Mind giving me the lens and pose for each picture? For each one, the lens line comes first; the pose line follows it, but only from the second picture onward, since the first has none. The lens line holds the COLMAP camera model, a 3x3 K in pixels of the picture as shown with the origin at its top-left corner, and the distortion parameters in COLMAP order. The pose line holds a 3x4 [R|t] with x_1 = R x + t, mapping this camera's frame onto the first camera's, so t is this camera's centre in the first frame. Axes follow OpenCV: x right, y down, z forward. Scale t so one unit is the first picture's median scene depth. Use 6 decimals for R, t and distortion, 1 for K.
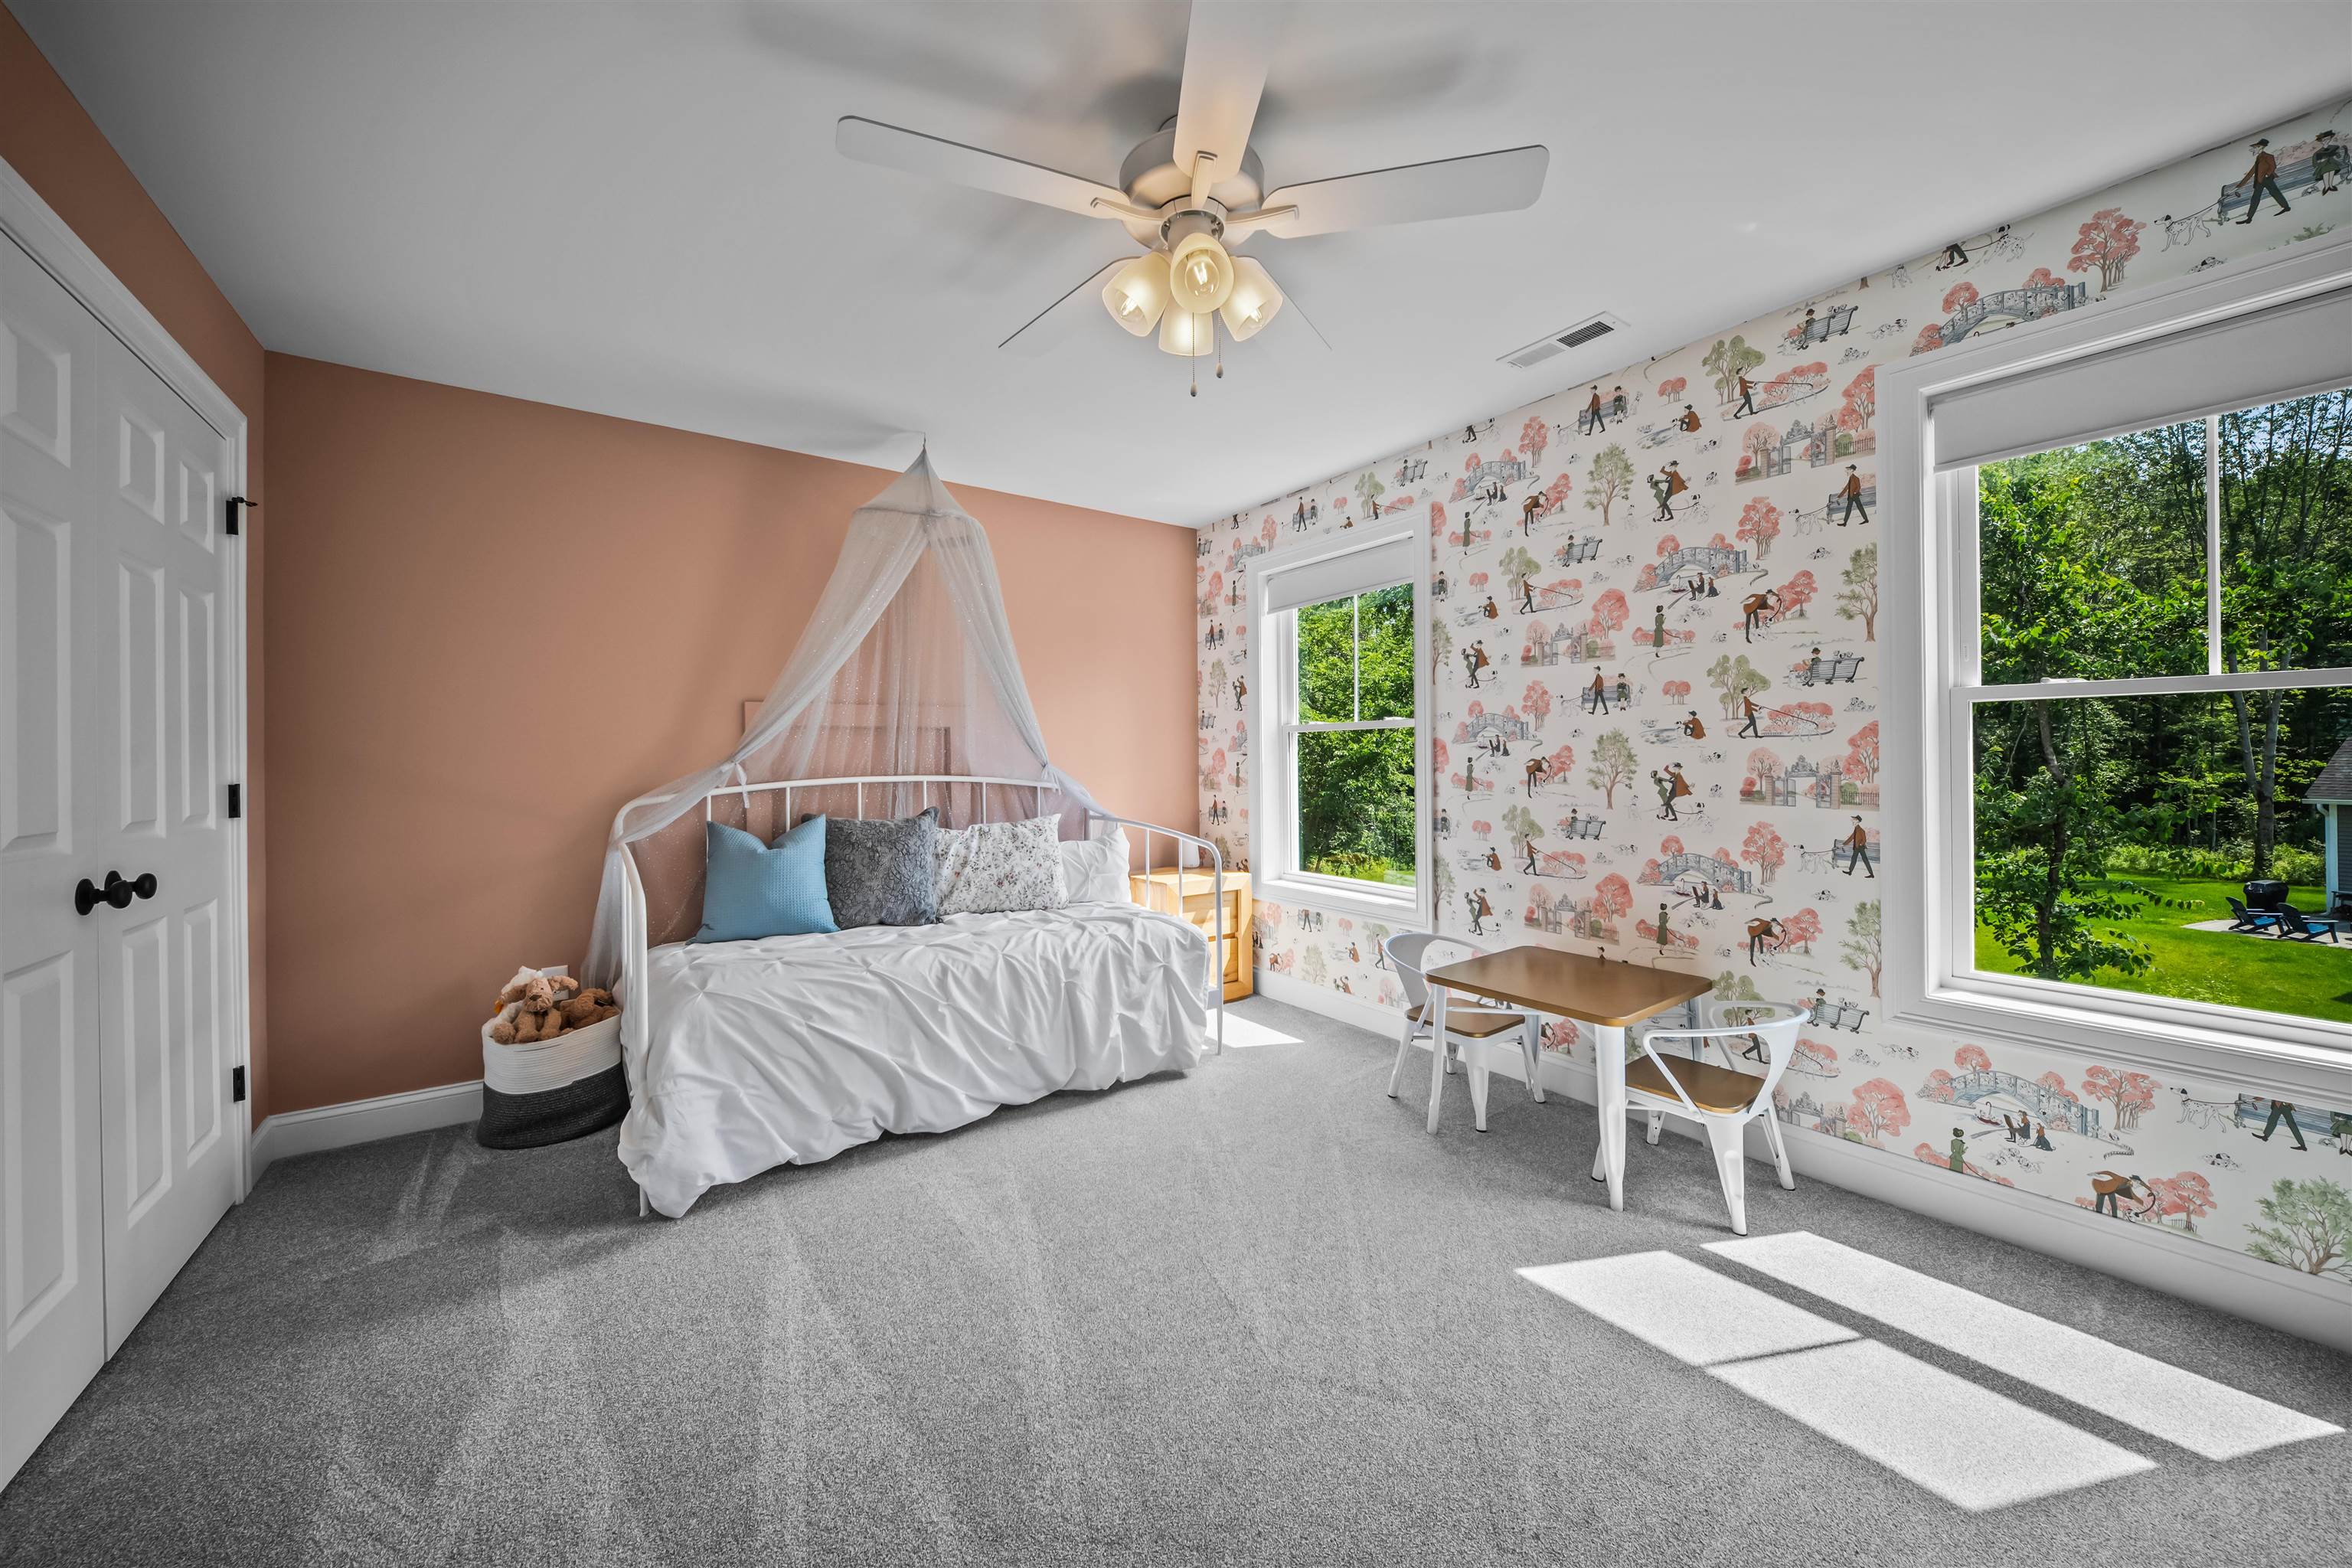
lens RADIAL K [[833.0, 0, 1181.6], [0, 833.0, 766.5], [0, 0, 1]] dist [-0.001978, -0.000636]
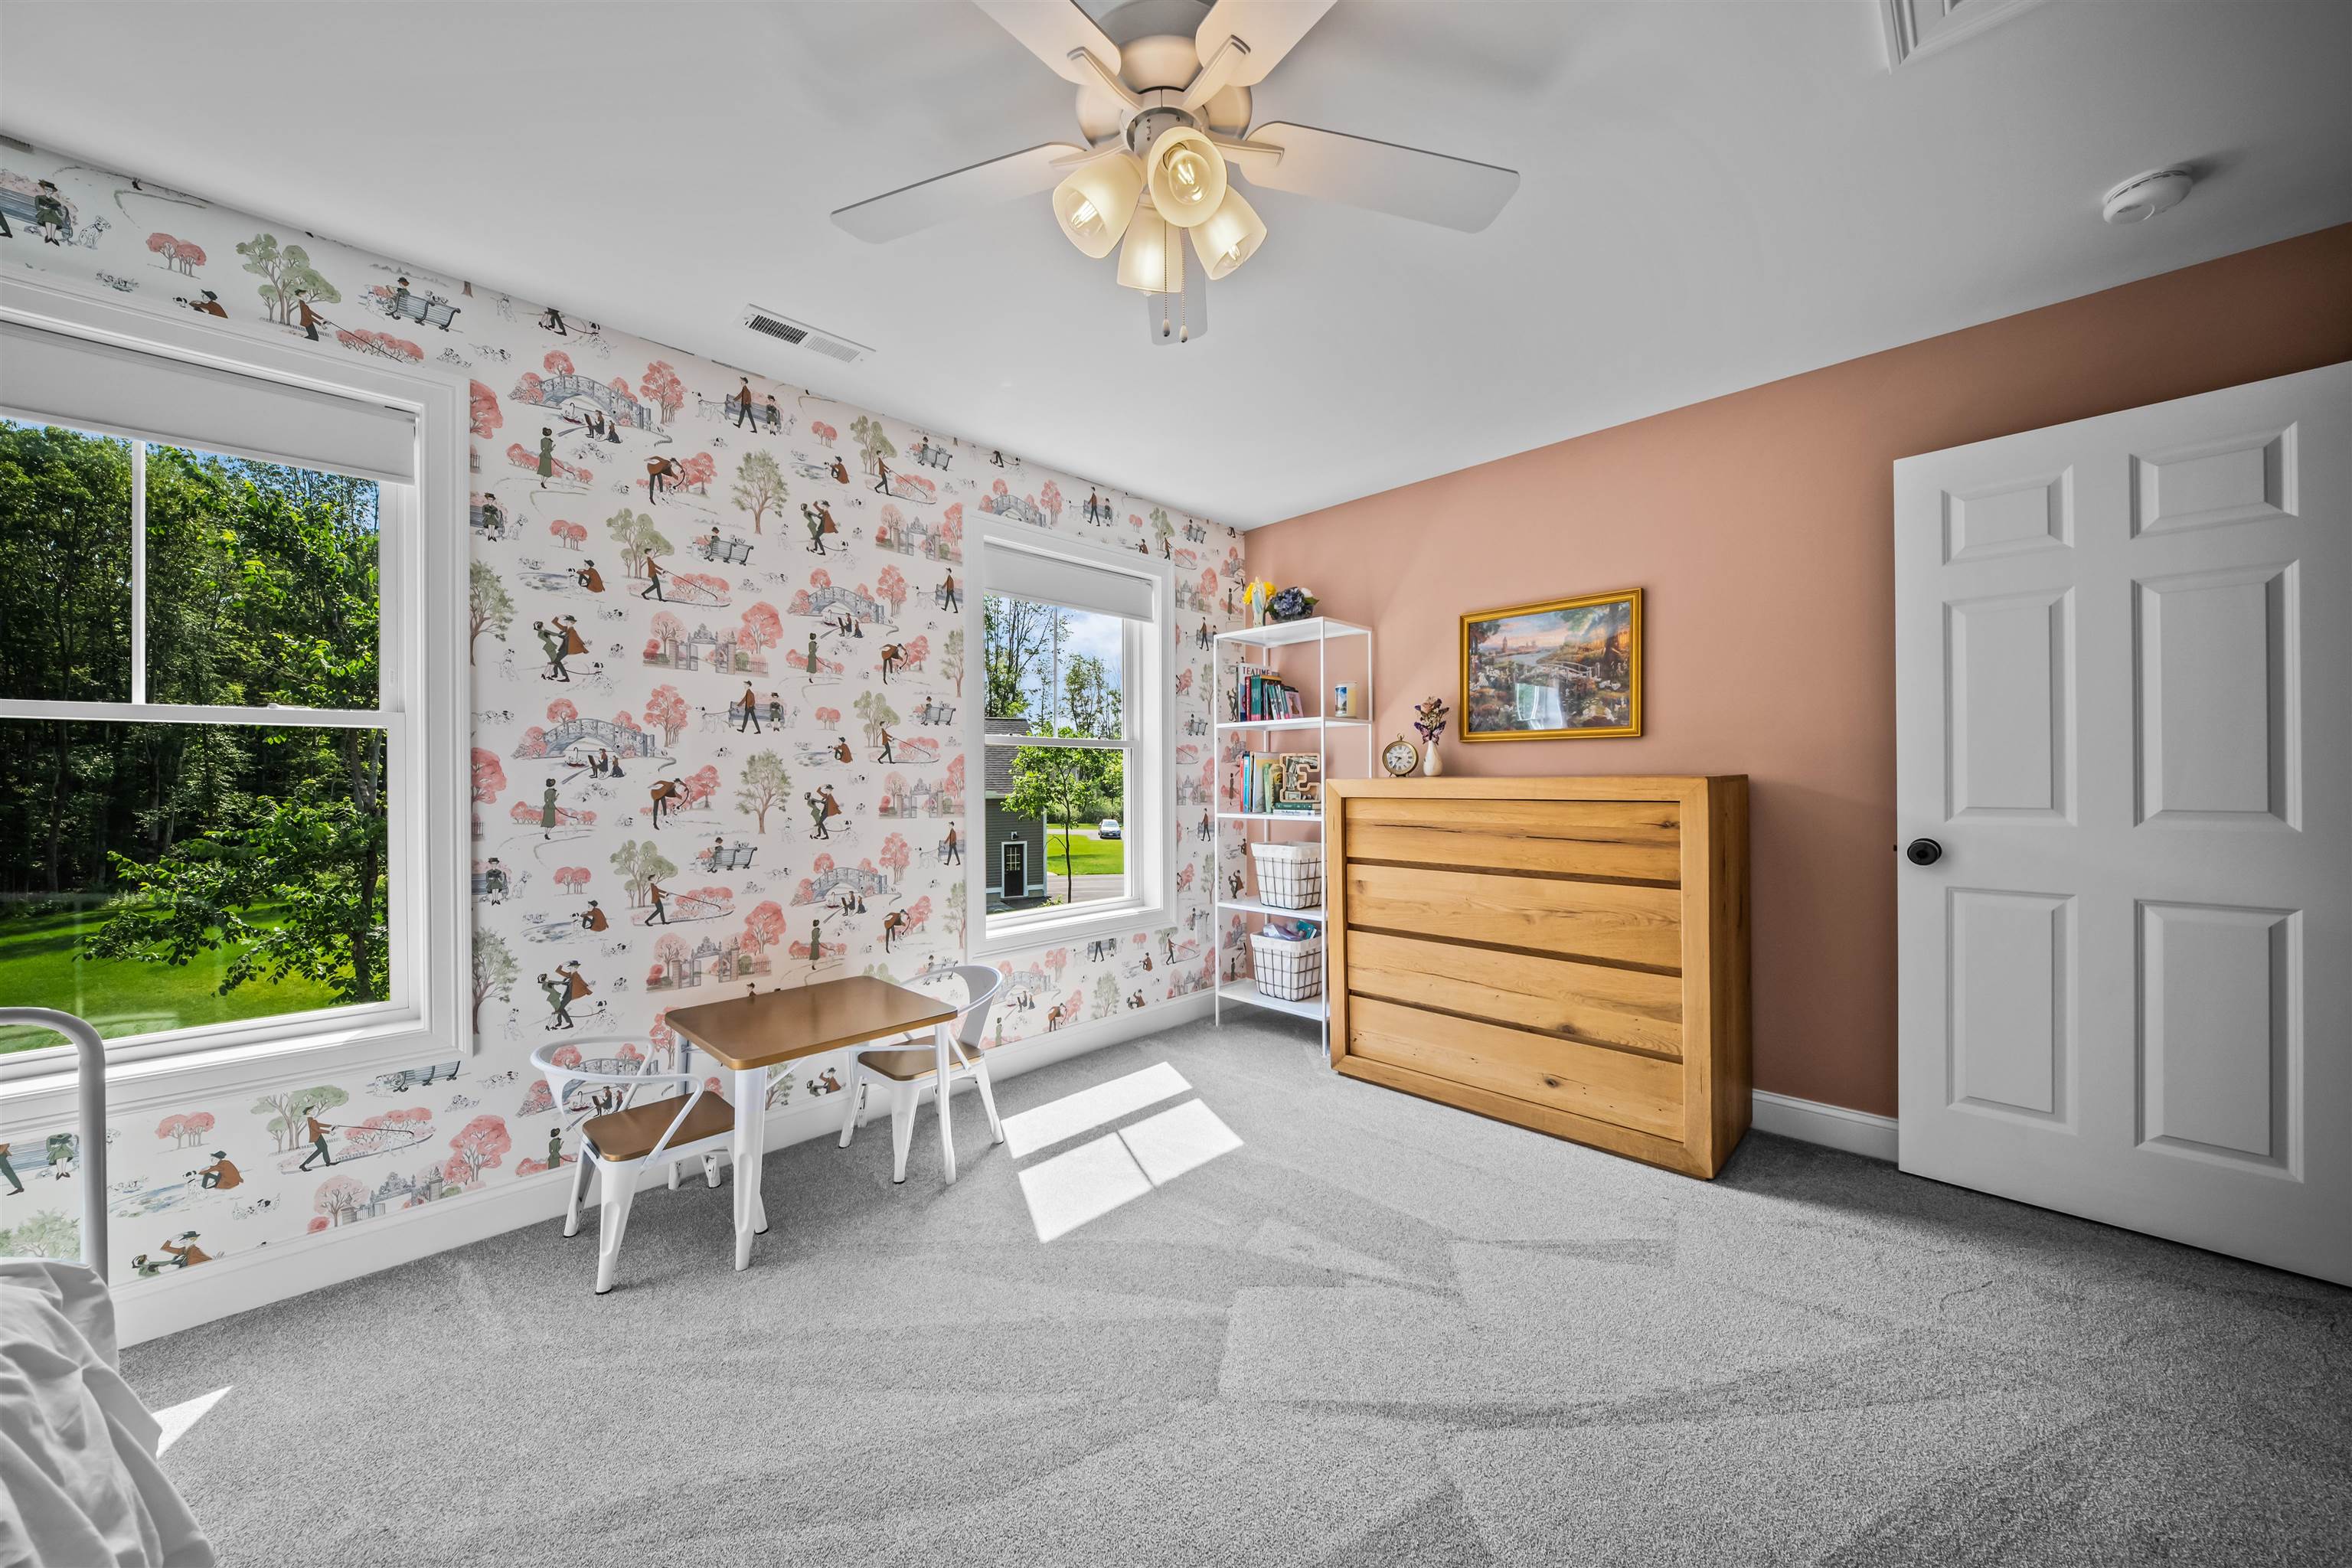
lens RADIAL K [[833.0, 0, 1181.8], [0, 833.0, 779.1], [0, 0, 1]] dist [-0.001978, -0.000636]
pose [[-0.159862, 0.006998, 0.987115, -0.502653], [0.016186, 0.999859, -0.004467, 0.000753], [-0.987007, 0.015263, -0.159952, 0.689056]]
